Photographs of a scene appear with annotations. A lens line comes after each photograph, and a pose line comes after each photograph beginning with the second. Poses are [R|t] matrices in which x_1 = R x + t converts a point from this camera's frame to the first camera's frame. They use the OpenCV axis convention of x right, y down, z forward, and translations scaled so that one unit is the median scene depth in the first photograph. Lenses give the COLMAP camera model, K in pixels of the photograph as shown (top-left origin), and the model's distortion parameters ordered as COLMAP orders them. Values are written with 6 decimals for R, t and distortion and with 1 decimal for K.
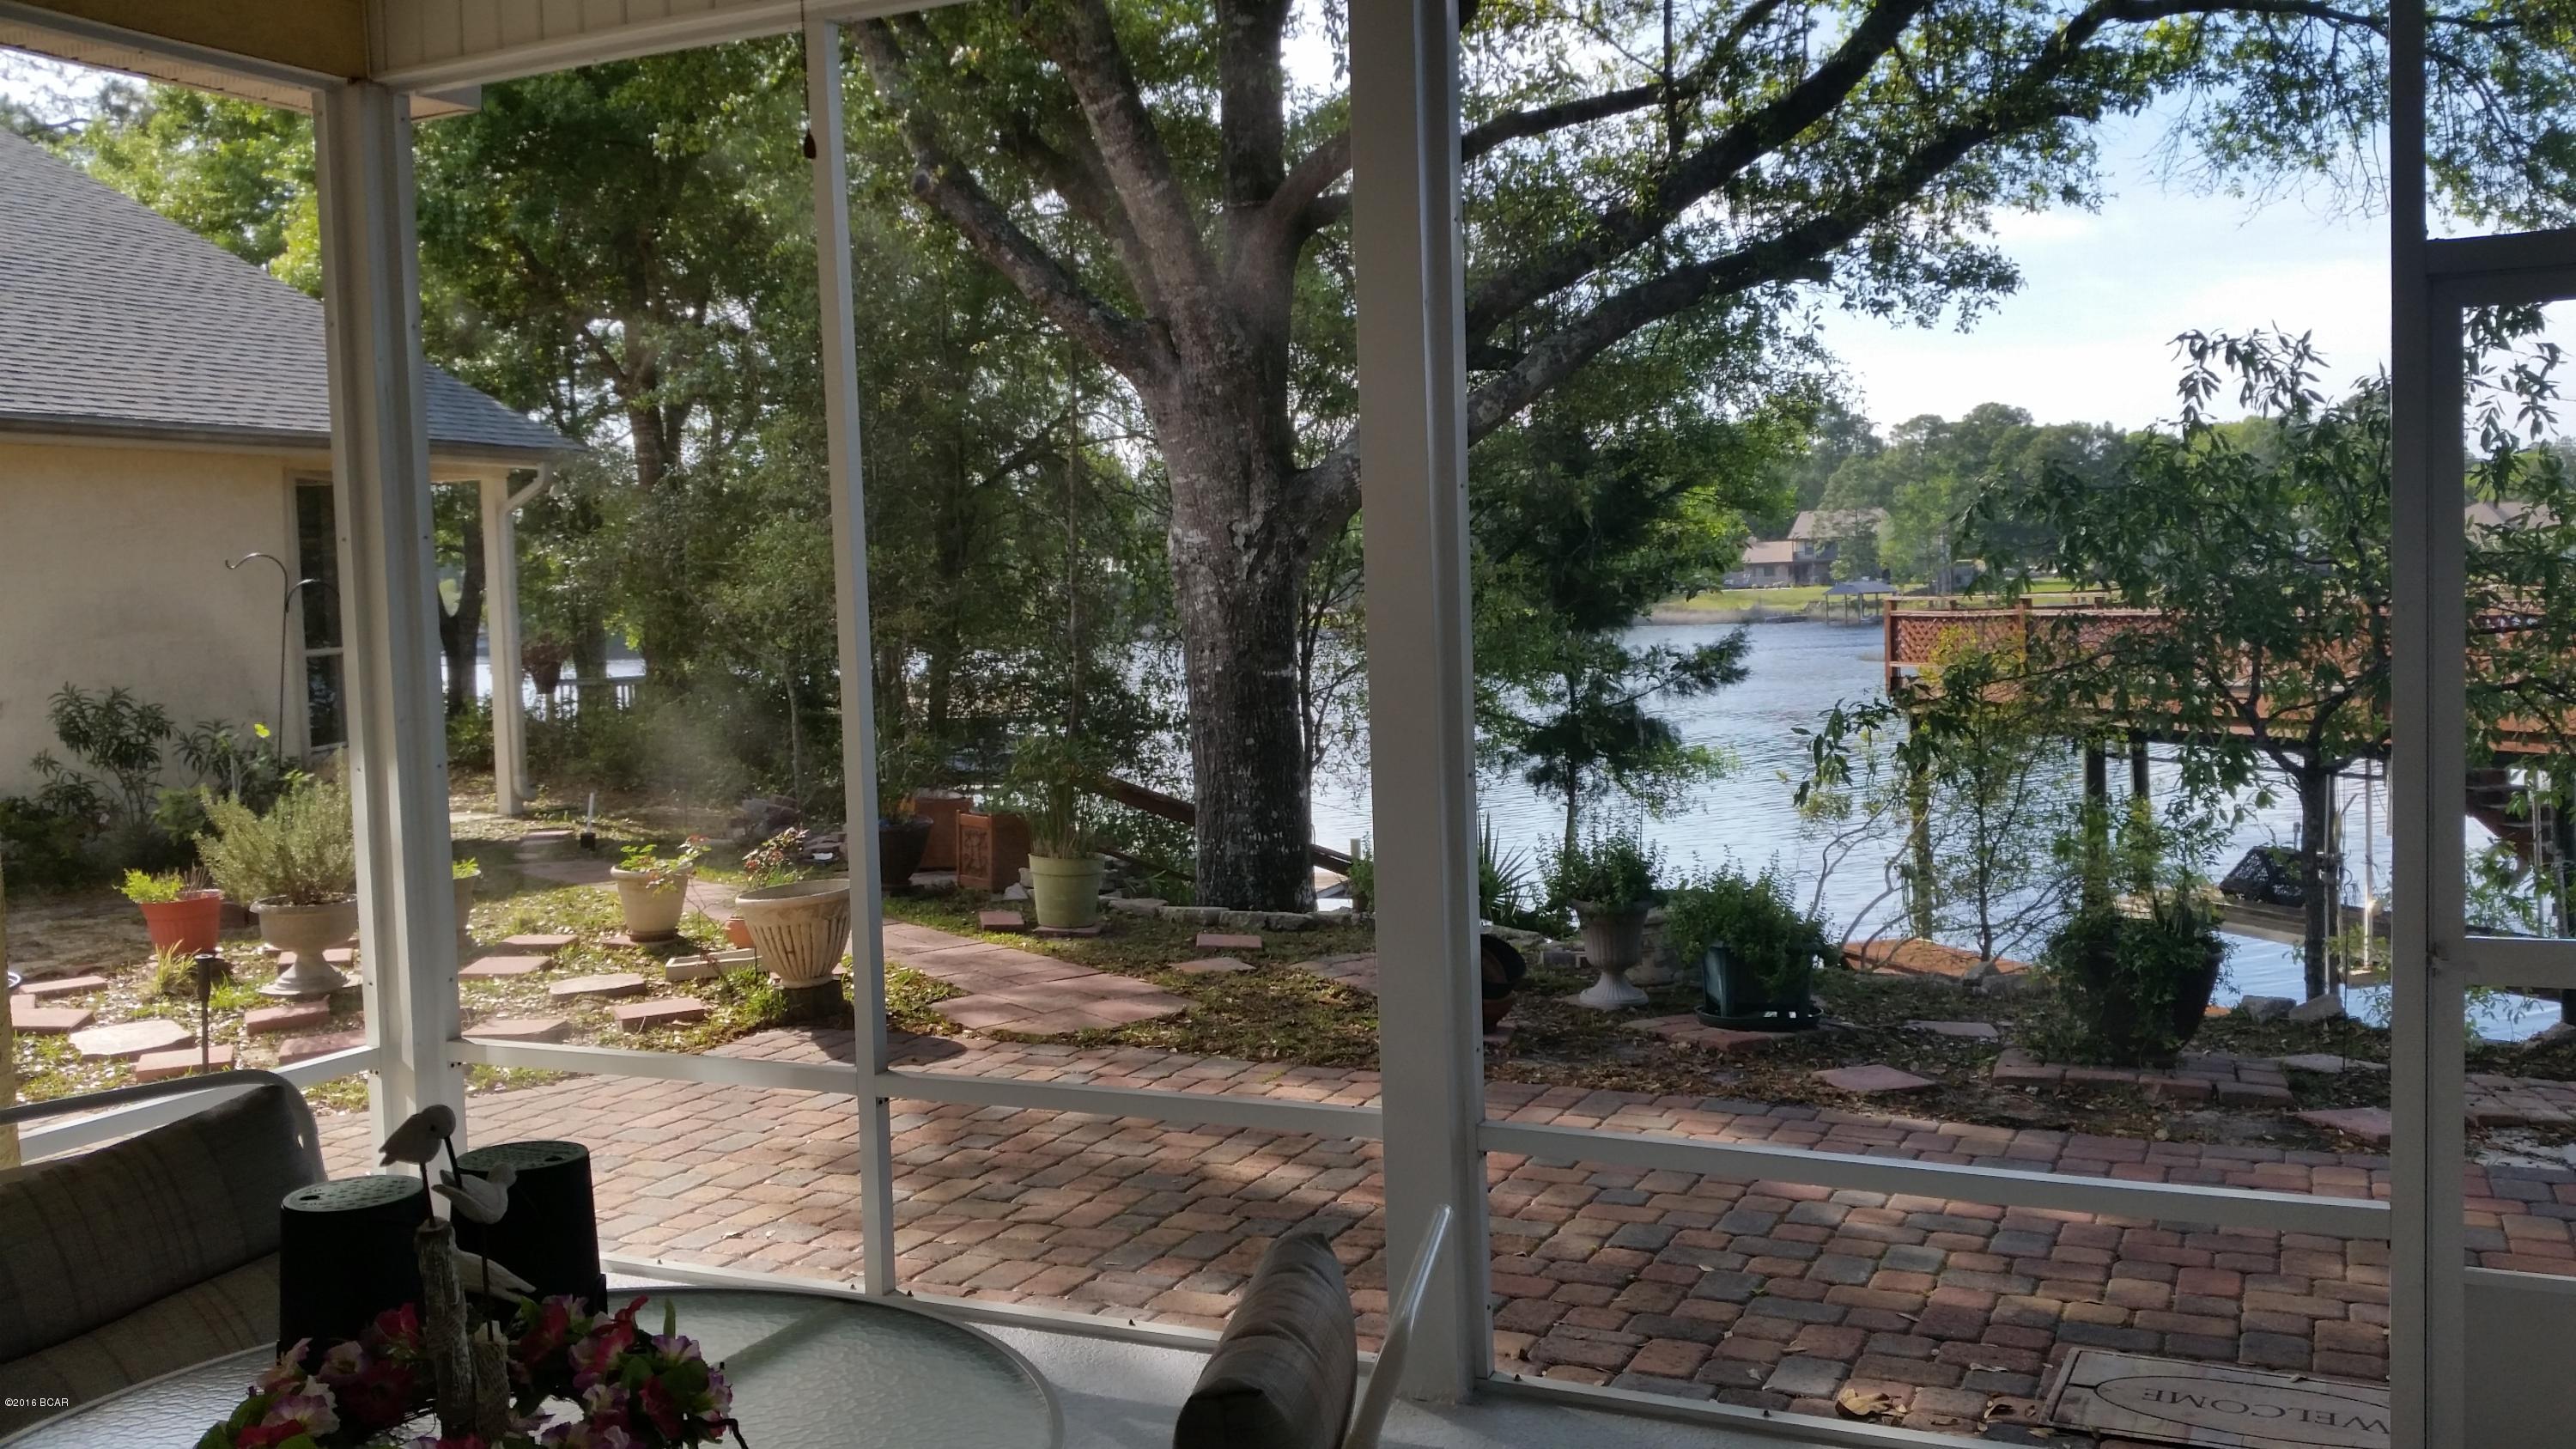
lens RADIAL K [[2165.2, 0, 1306.5], [0, 2165.2, 700.0], [0, 0, 1]] dist [0.163535, -0.381970]
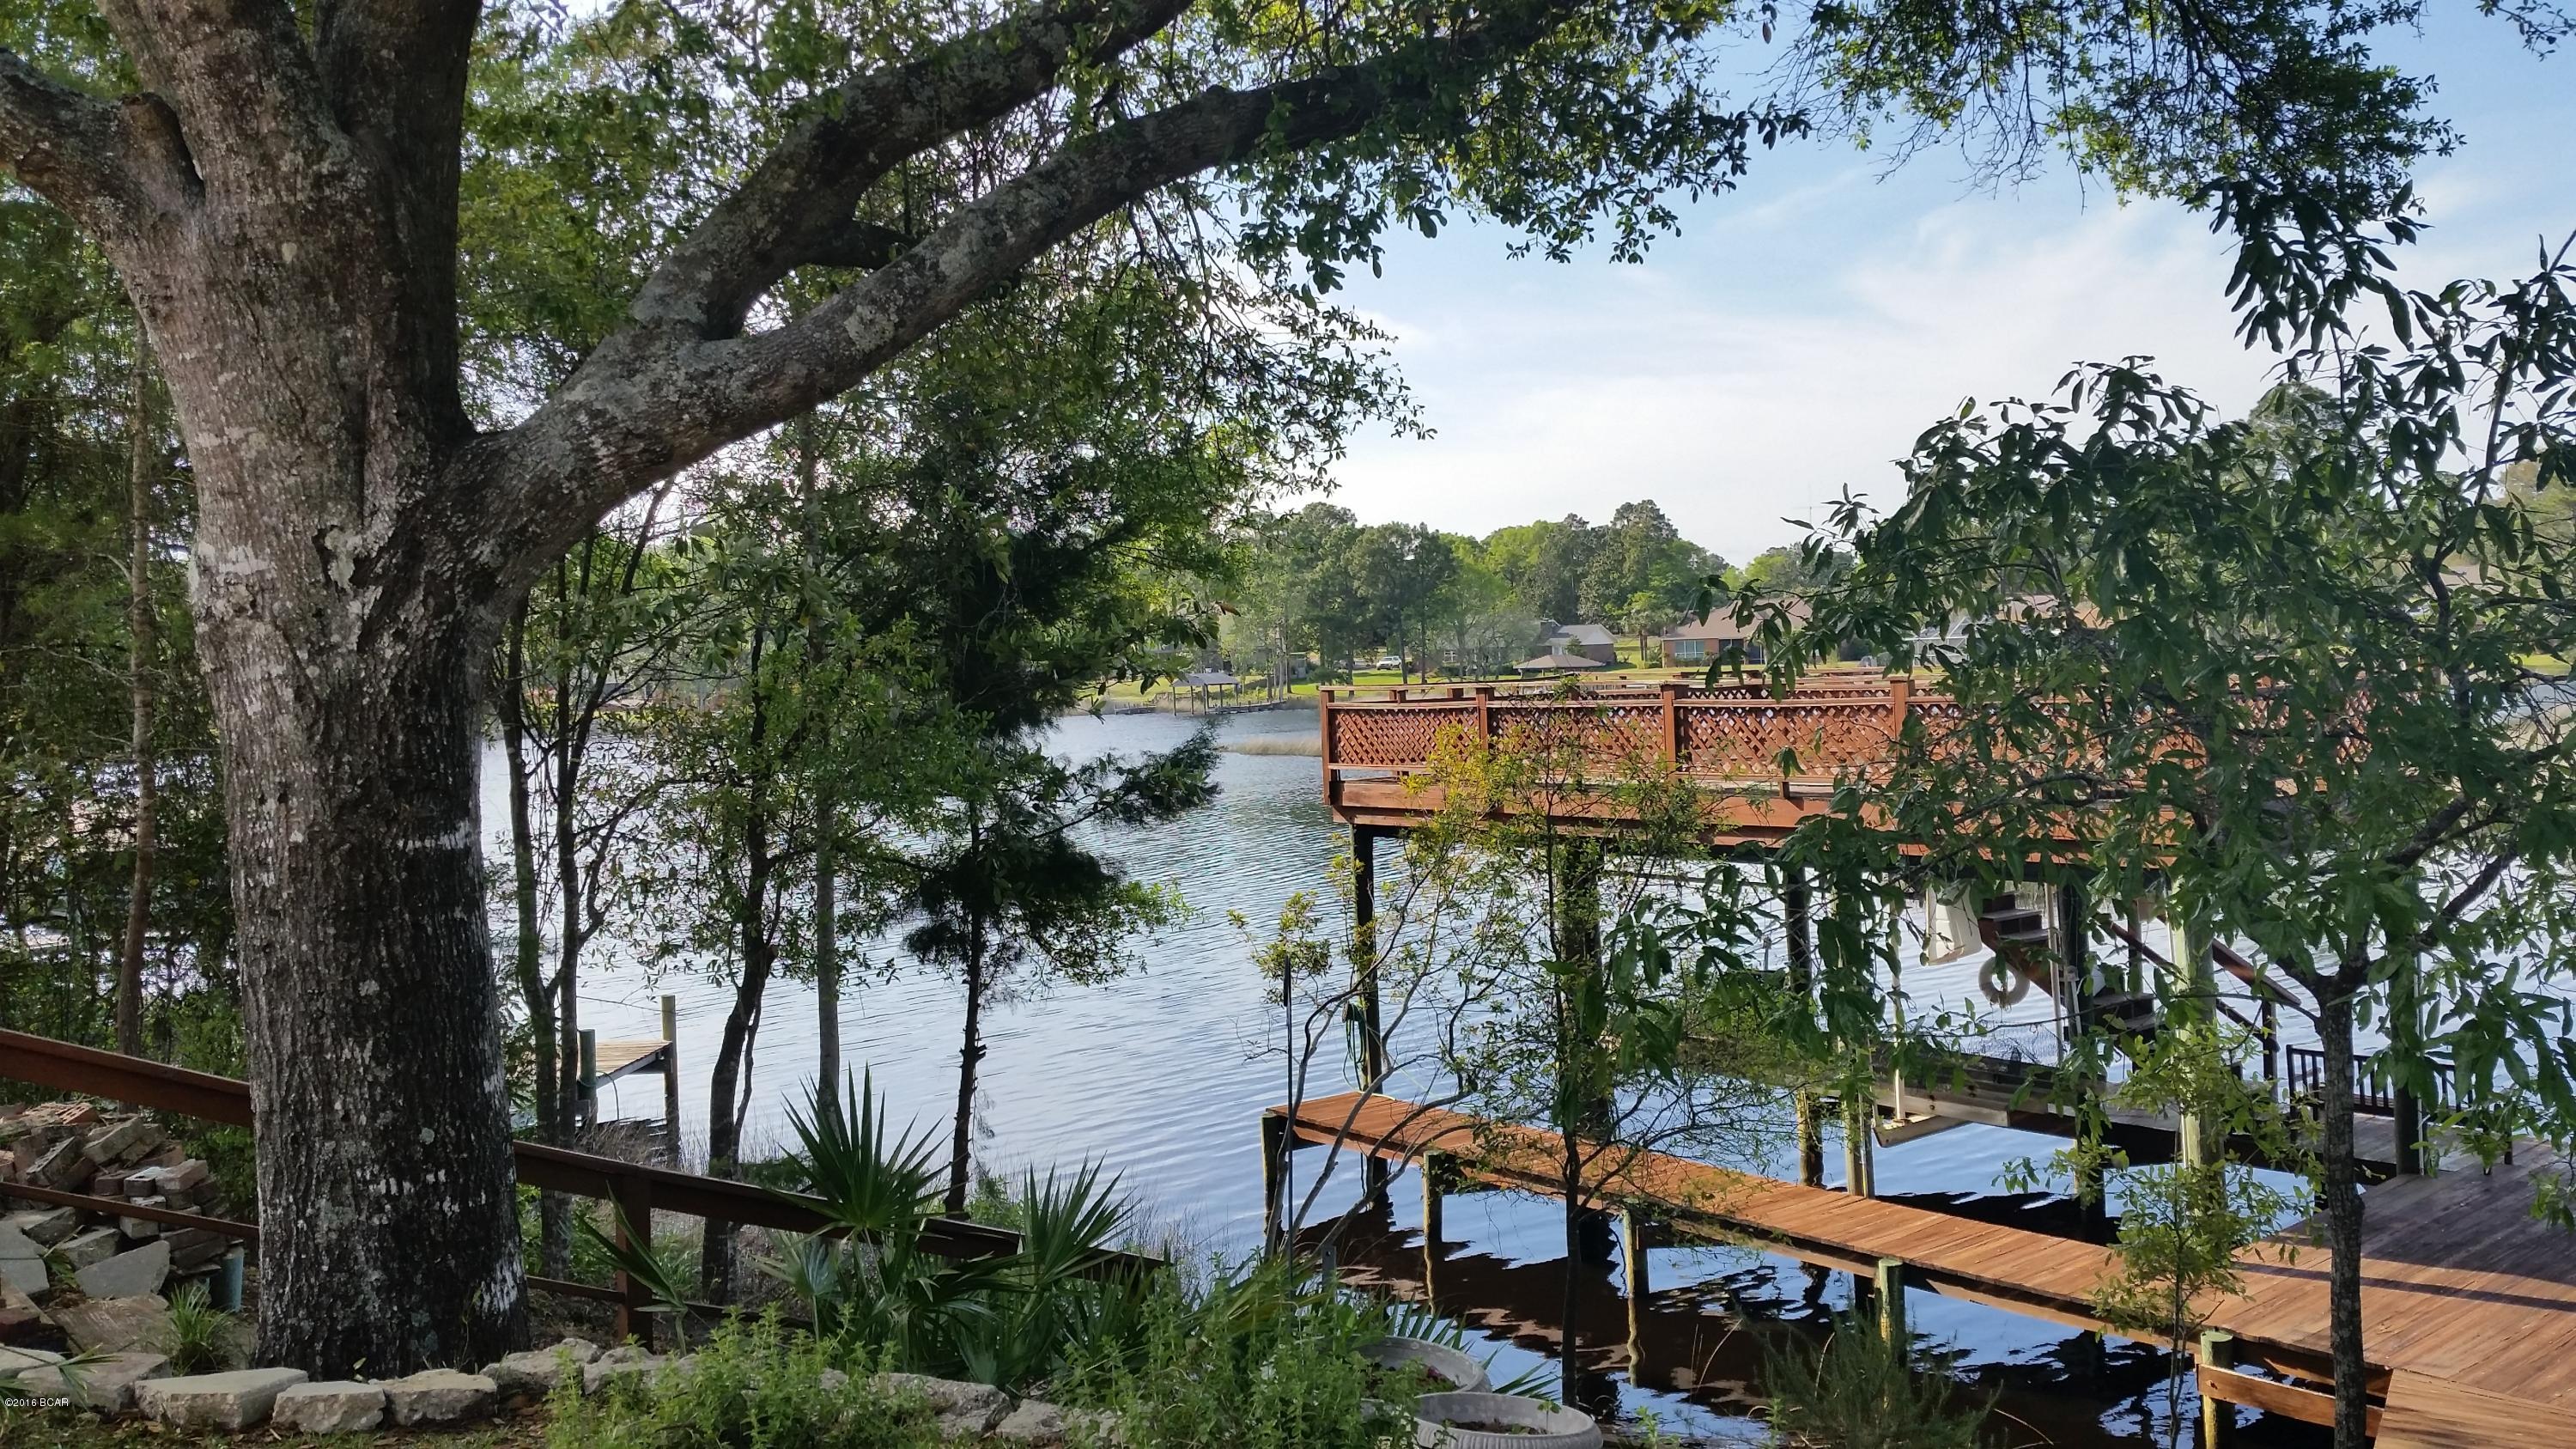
lens RADIAL K [[2165.2, 0, 1306.5], [0, 2165.2, 700.0], [0, 0, 1]] dist [0.163535, -0.381970]
pose [[0.955707, -0.008066, 0.294209, 0.018366], [0.020529, 0.999017, -0.039298, -0.013223], [-0.293603, 0.043598, 0.954933, 0.295639]]
